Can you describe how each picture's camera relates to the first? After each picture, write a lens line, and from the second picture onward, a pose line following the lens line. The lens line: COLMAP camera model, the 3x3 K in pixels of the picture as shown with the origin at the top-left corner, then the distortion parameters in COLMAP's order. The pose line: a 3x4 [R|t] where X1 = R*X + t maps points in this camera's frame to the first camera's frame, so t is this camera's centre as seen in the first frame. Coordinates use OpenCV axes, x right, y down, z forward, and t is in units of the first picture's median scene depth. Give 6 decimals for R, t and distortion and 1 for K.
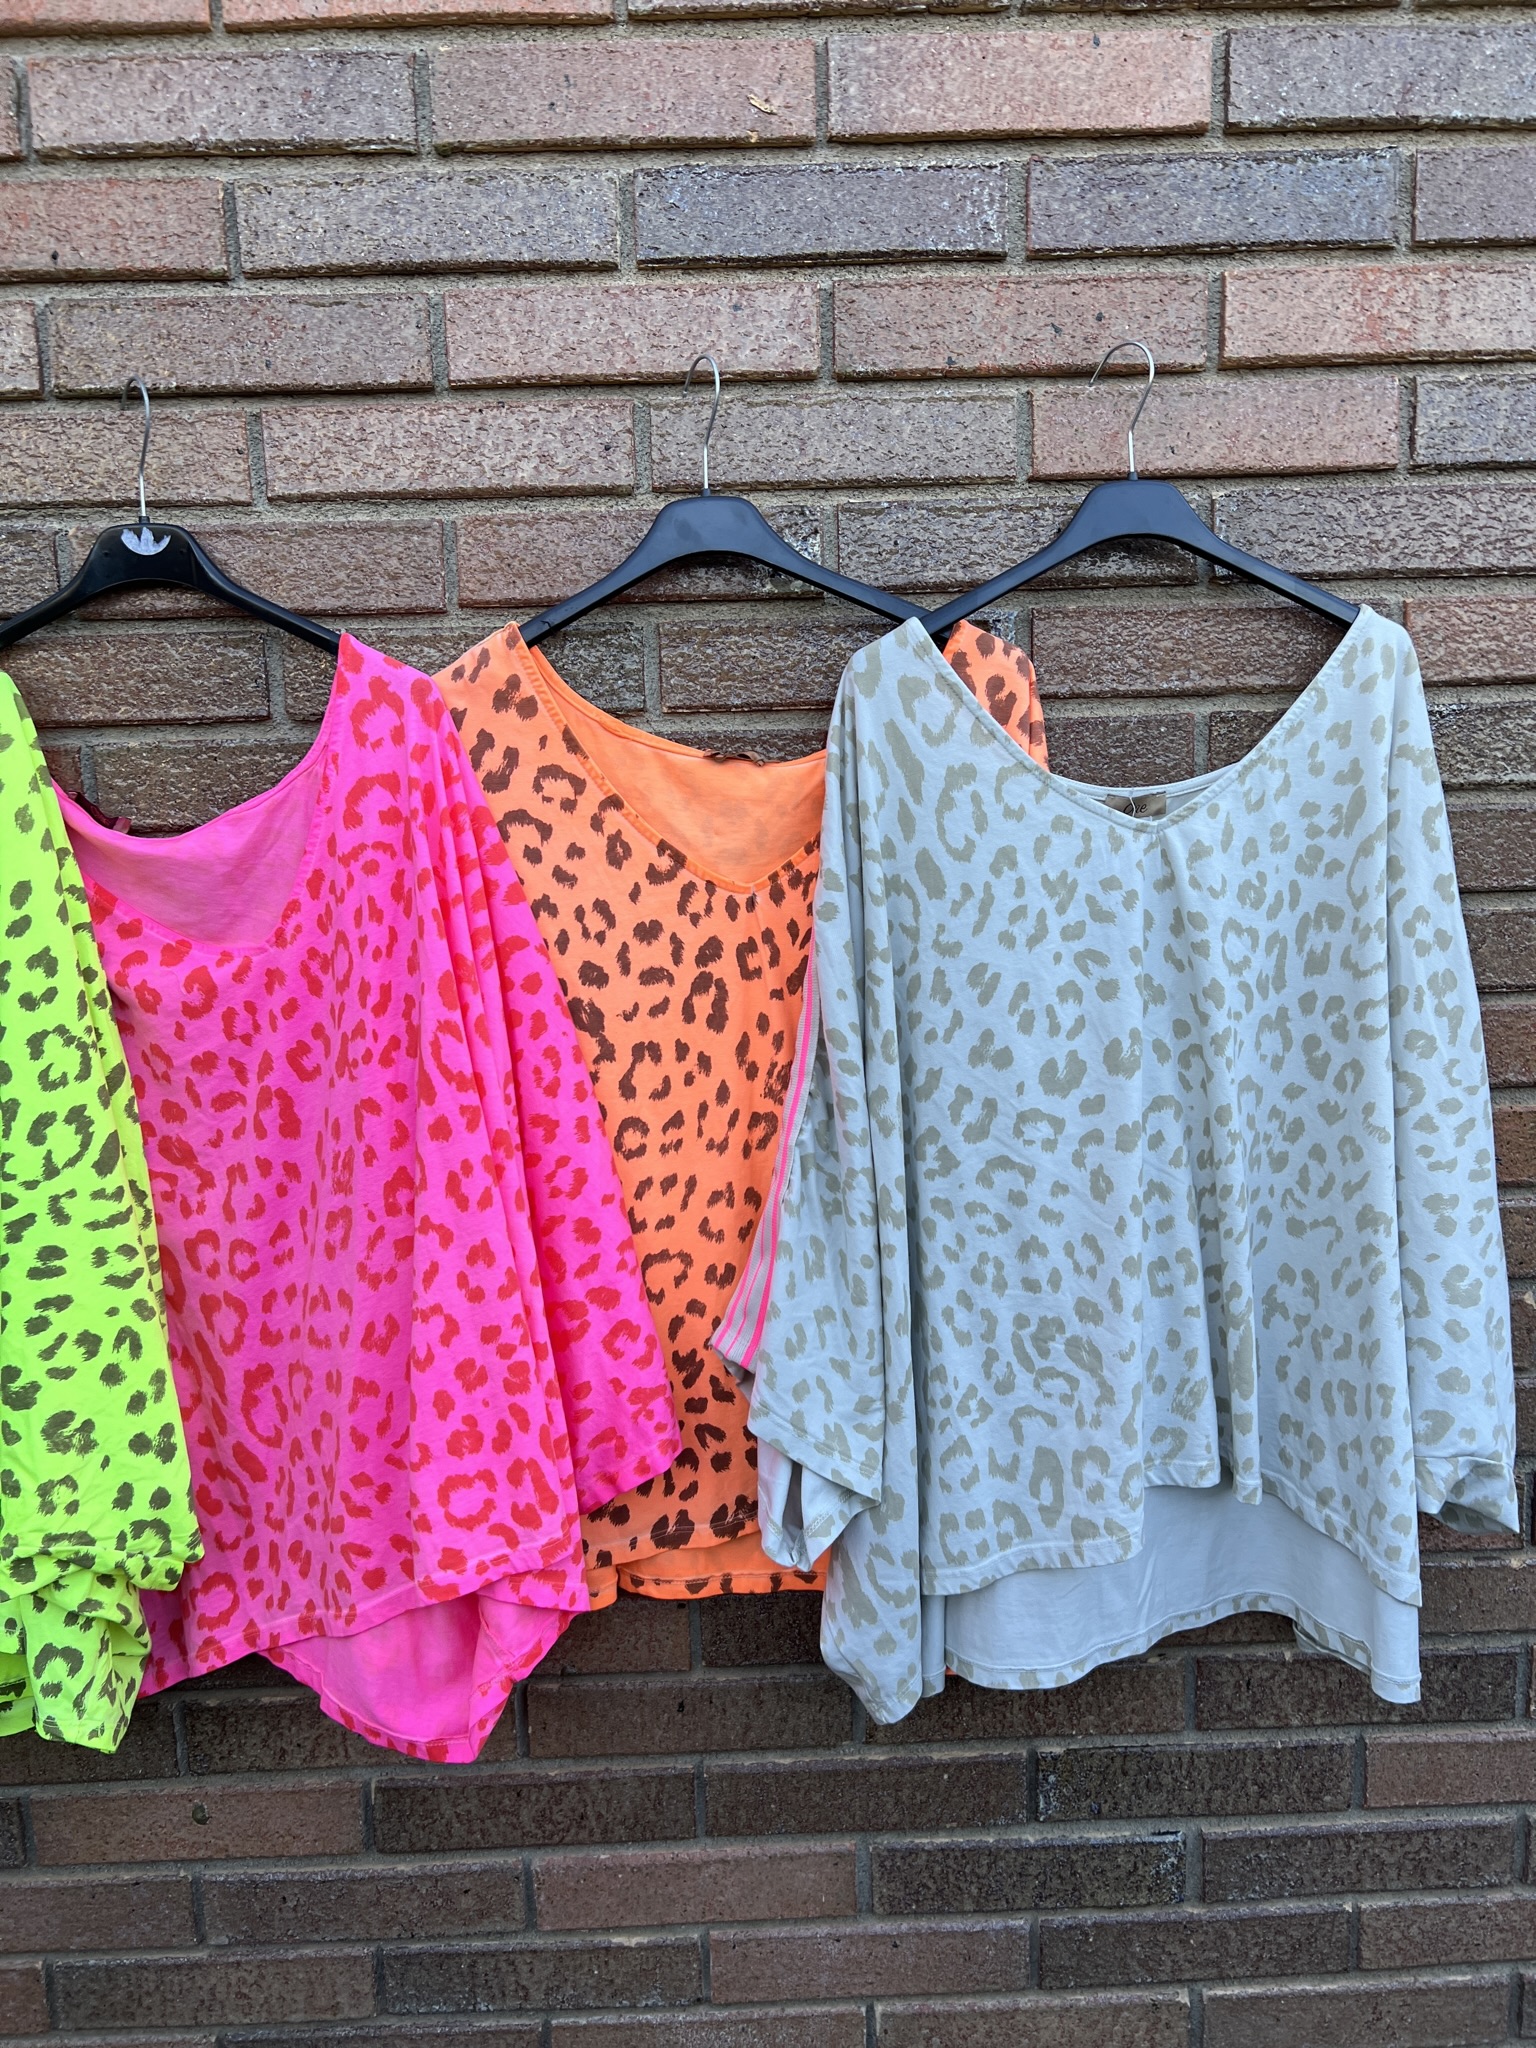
lens RADIAL K [[1526.0, 0, 770.4], [0, 1526.0, 1019.5], [0, 0, 1]] dist [0.038811, -0.049826]
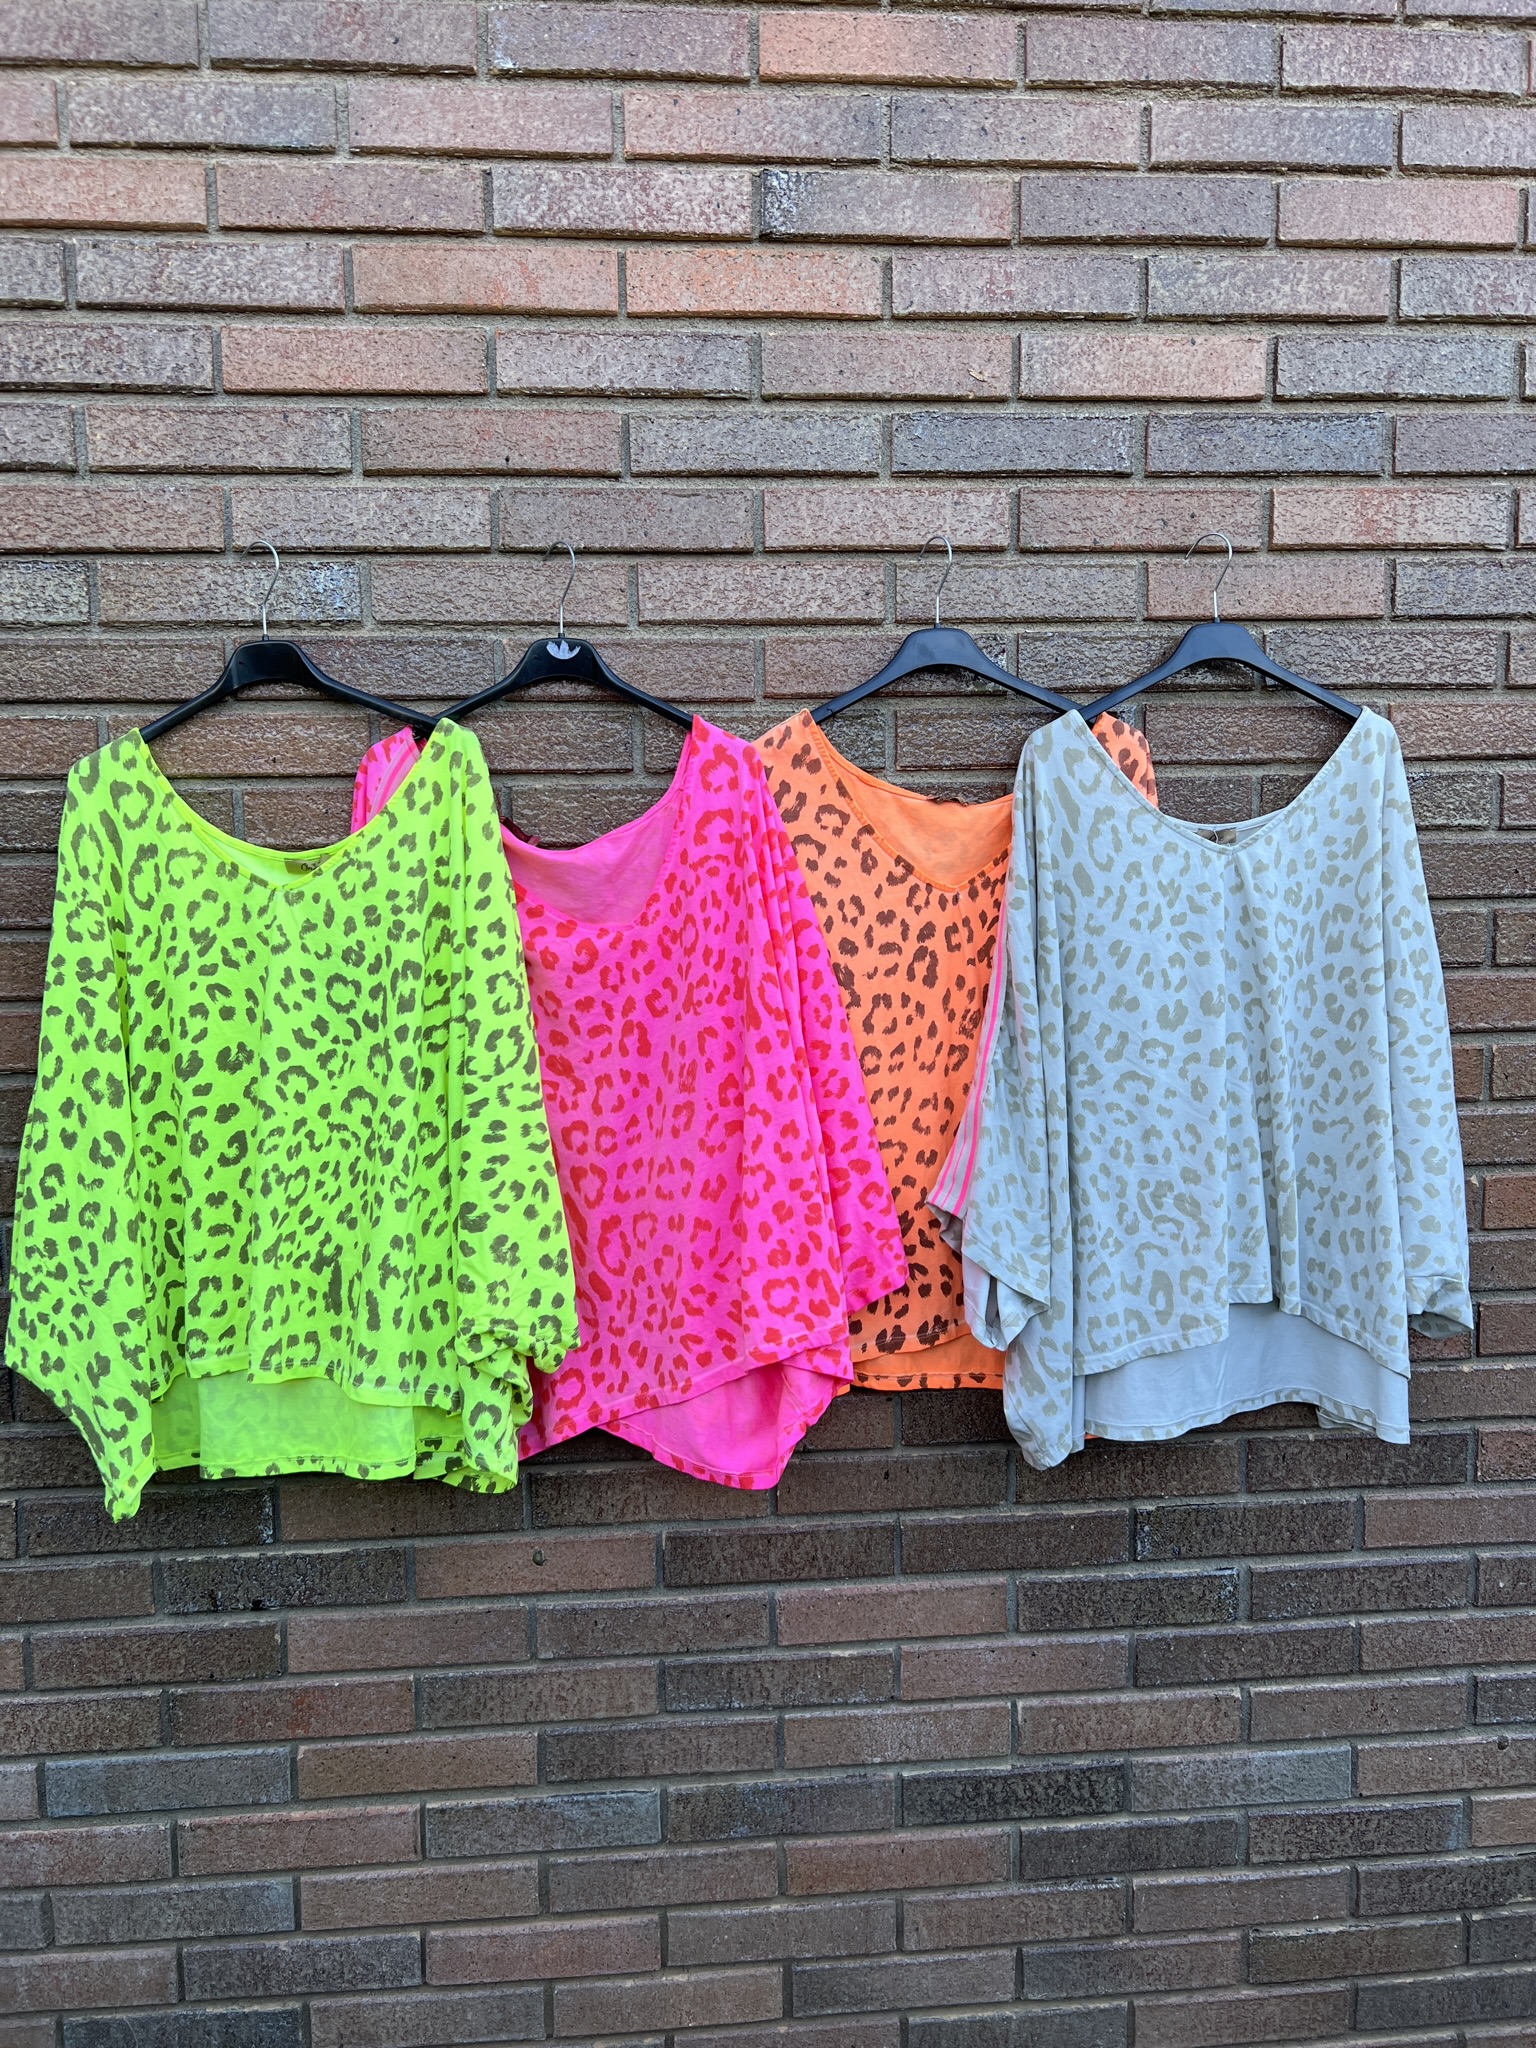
lens RADIAL K [[1526.0, 0, 736.6], [0, 1526.0, 1008.6], [0, 0, 1]] dist [0.038811, -0.049826]
pose [[0.998444, 0.008888, 0.055047, -0.308682], [-0.006219, 0.998805, -0.048470, 0.102791], [-0.055412, 0.048052, 0.997307, -0.454190]]
